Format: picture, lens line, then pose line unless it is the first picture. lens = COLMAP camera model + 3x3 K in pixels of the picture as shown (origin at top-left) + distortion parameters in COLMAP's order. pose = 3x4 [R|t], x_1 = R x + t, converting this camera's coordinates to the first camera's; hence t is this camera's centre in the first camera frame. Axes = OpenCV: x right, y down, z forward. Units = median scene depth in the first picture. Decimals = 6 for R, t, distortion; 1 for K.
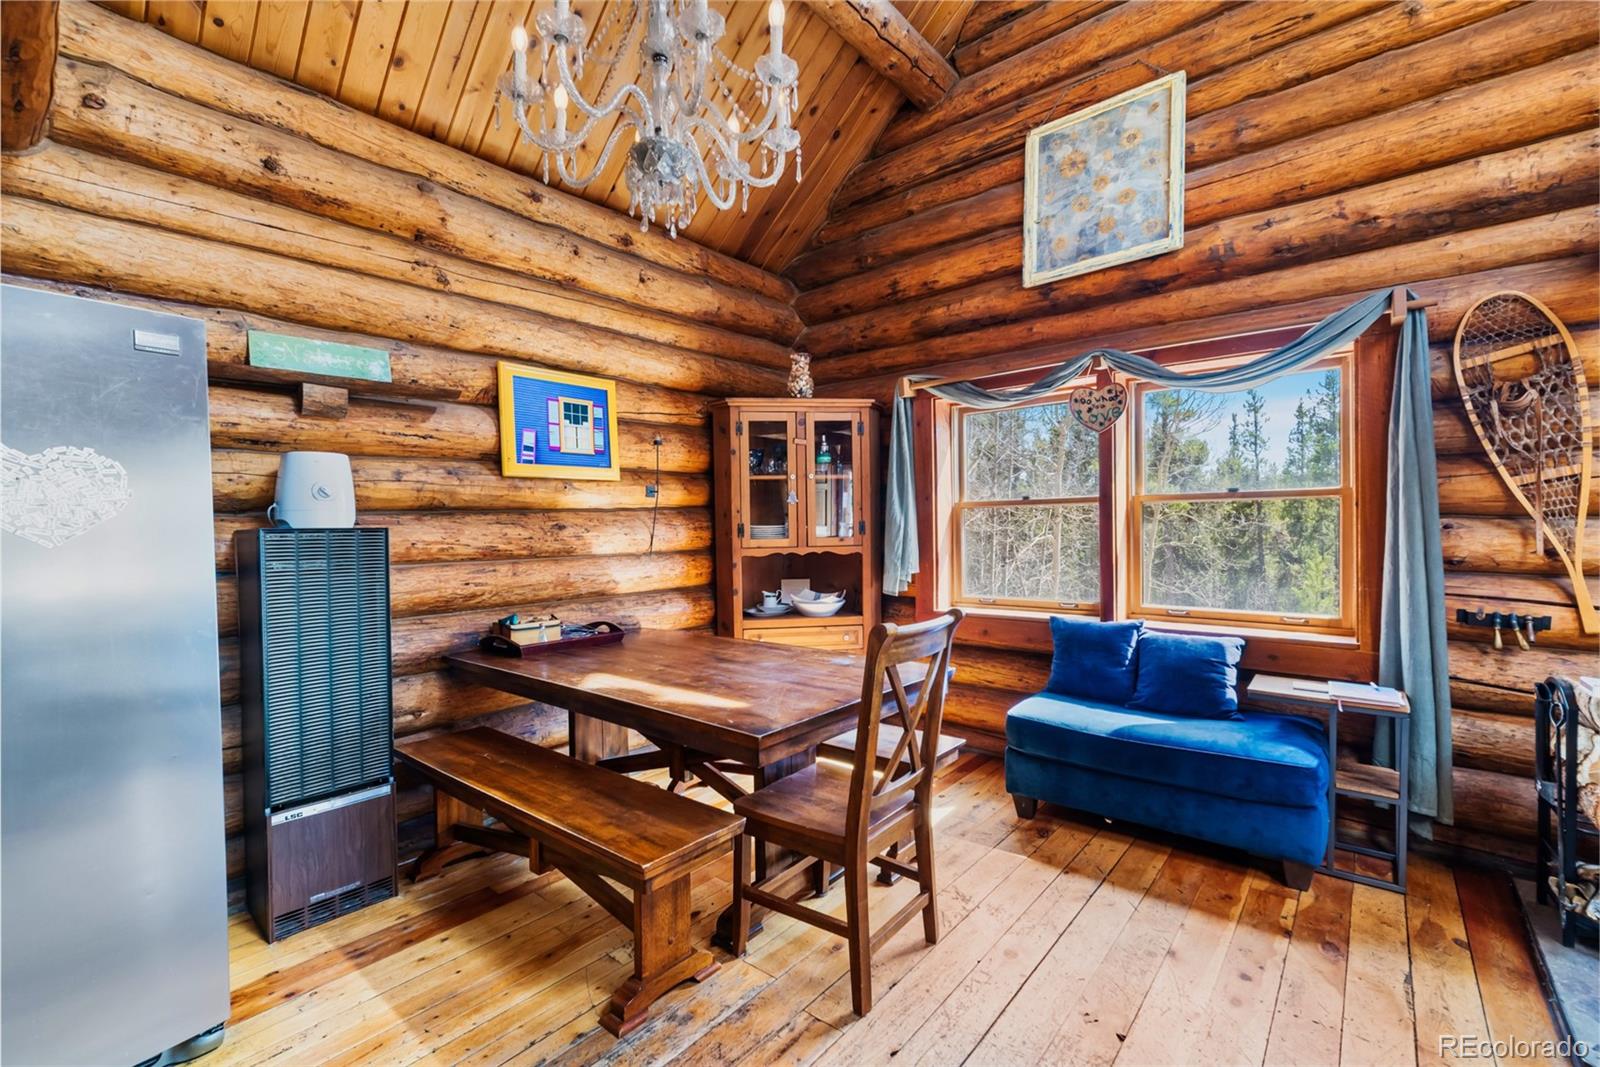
lens RADIAL K [[689.1, 0, 804.8], [0, 689.1, 538.0], [0, 0, 1]] dist [0.007953, 0.000587]
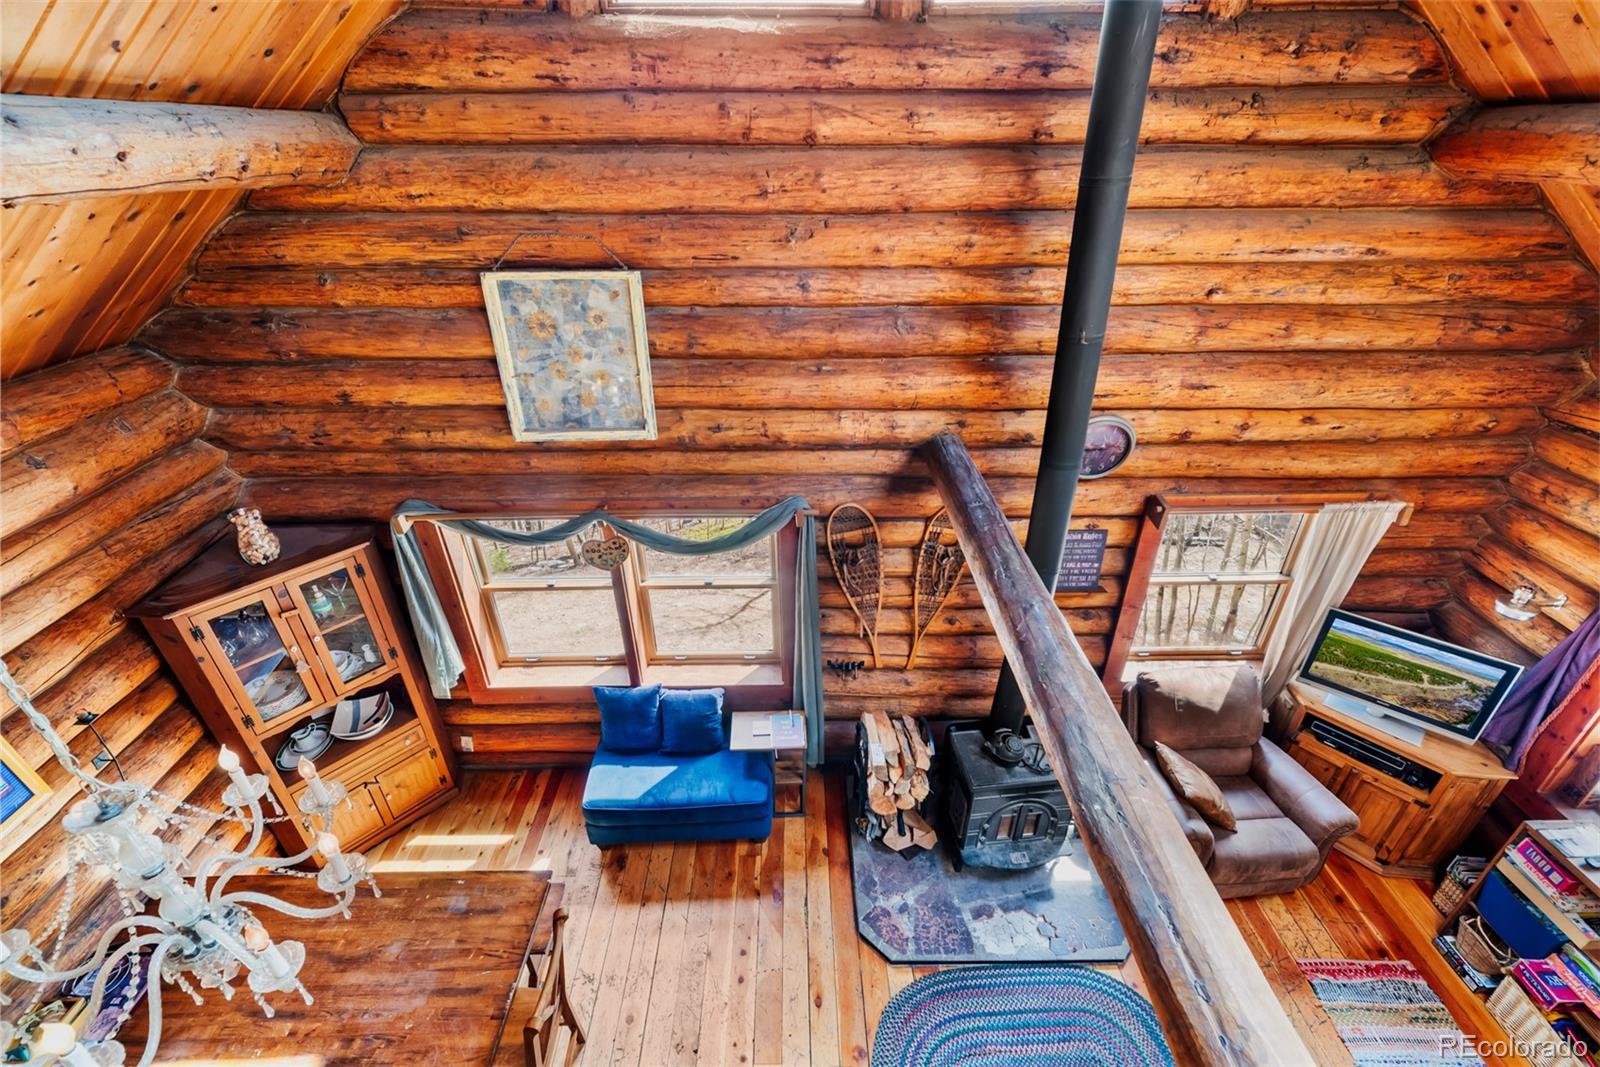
lens RADIAL K [[689.1, 0, 802.6], [0, 689.1, 536.4], [0, 0, 1]] dist [0.007953, 0.000587]
pose [[0.758157, -0.323278, 0.566294, 0.026440], [0.007392, 0.872659, 0.488275, -0.809459], [-0.652030, -0.366003, 0.664002, 0.021655]]
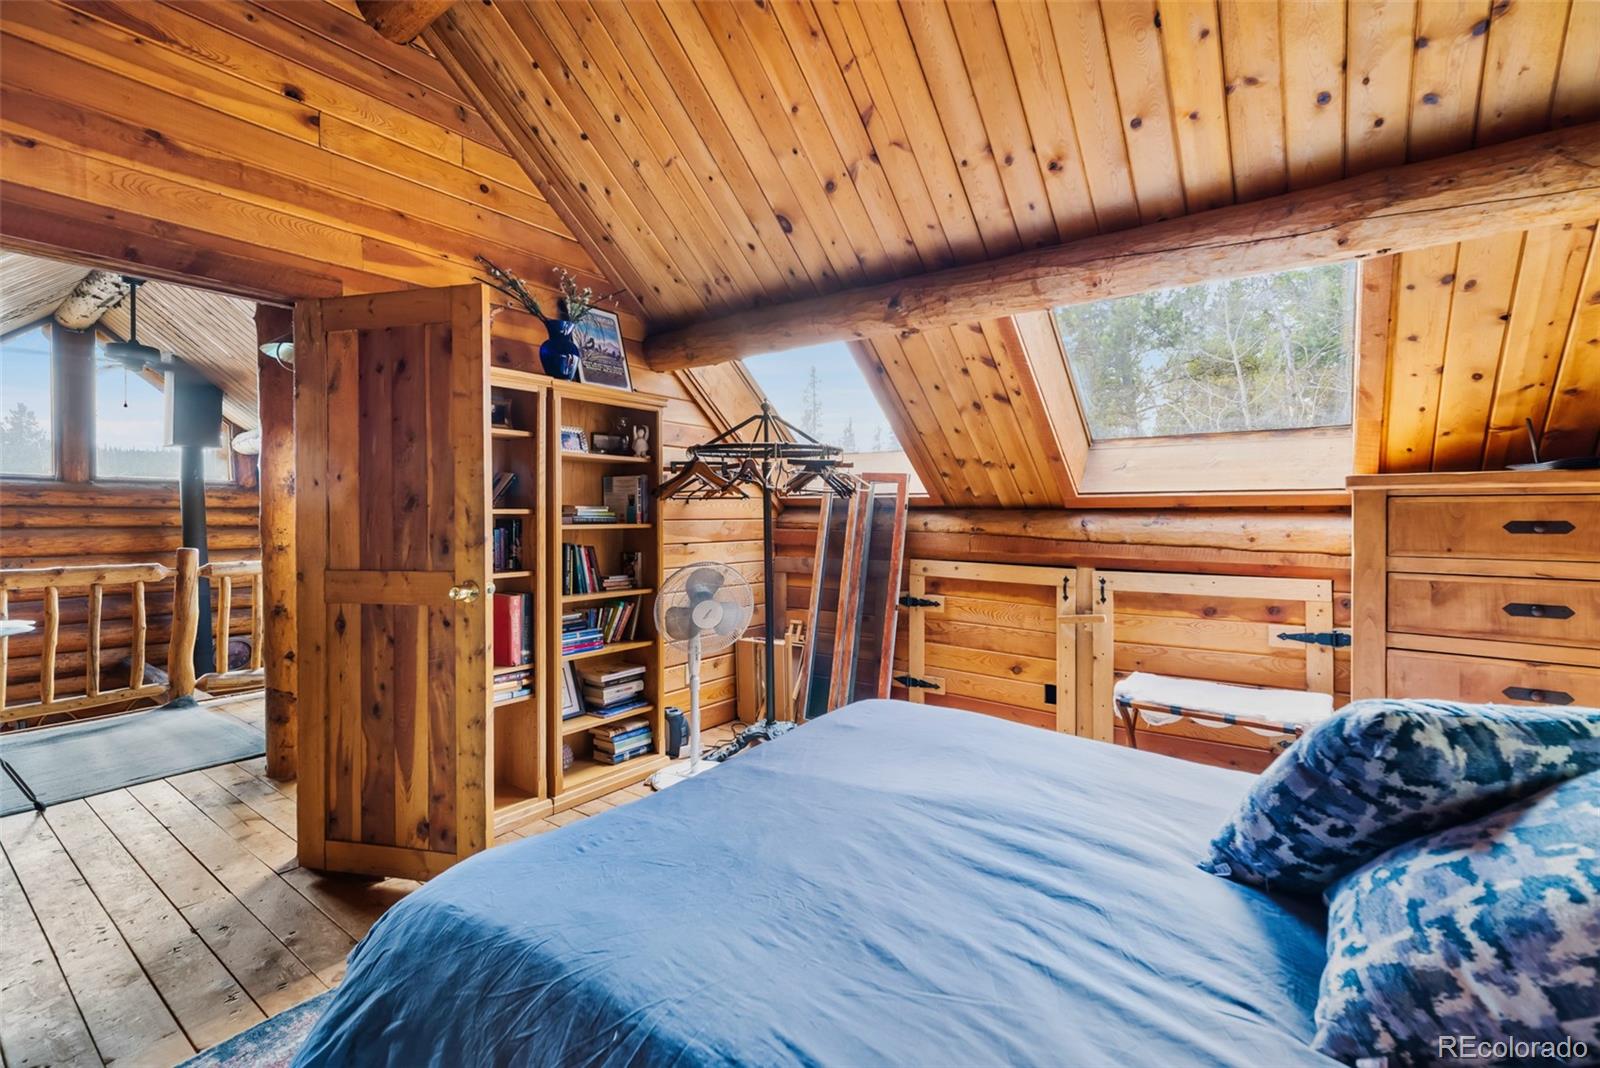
lens RADIAL K [[689.1, 0, 795.7], [0, 689.1, 515.2], [0, 0, 1]] dist [0.007953, 0.000587]
pose [[-0.053595, 0.009049, 0.998522, -1.382909], [0.014141, 0.999866, -0.008302, -0.803159], [-0.998463, 0.013675, -0.053716, -1.288868]]
